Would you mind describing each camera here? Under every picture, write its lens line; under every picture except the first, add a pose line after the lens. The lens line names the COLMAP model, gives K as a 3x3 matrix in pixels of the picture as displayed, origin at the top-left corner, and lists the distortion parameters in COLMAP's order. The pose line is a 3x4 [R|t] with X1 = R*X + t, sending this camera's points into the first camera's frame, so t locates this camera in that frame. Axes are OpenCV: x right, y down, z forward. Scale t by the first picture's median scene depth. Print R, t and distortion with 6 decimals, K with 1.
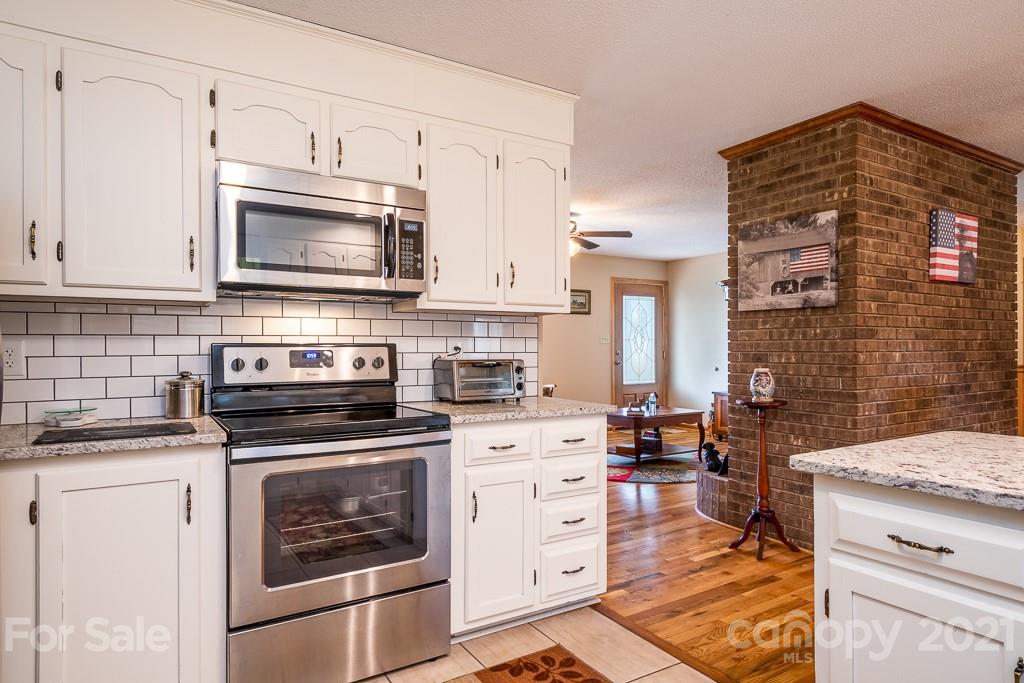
lens RADIAL K [[607.5, 0, 512.1], [0, 607.5, 350.1], [0, 0, 1]] dist [0.008933, -0.002453]
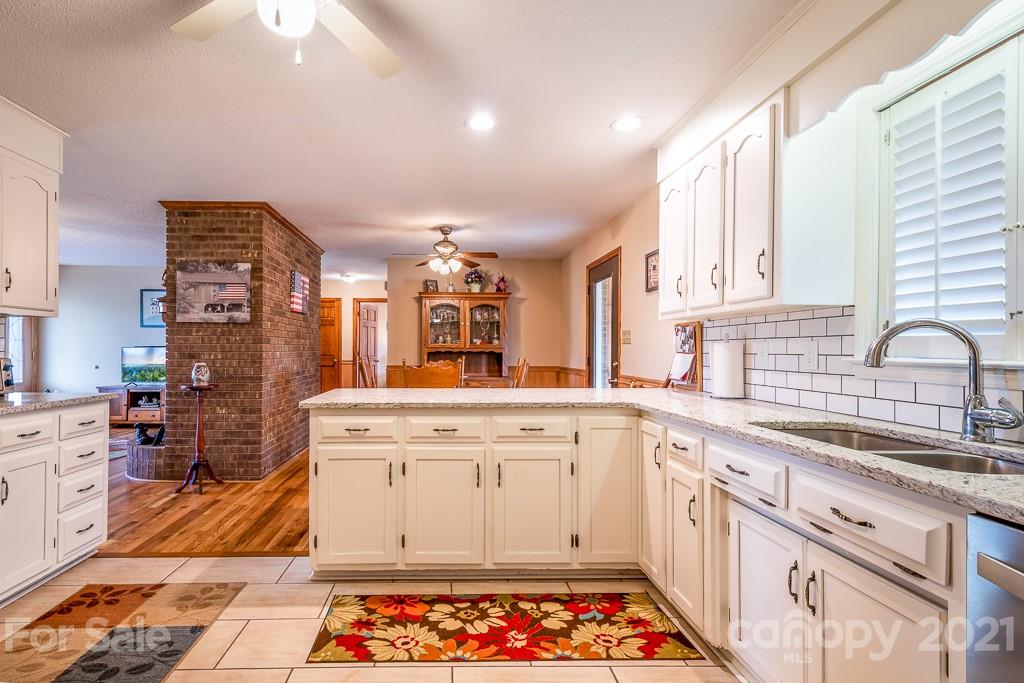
lens RADIAL K [[446.8, 0, 507.2], [0, 446.8, 348.1], [0, 0, 1]] dist [0.003028, 0.000245]
pose [[0.412231, 0.008508, 0.911040, -0.259885], [-0.002425, 0.999963, -0.008241, 0.001784], [-0.911076, 0.001188, 0.412236, -0.105073]]
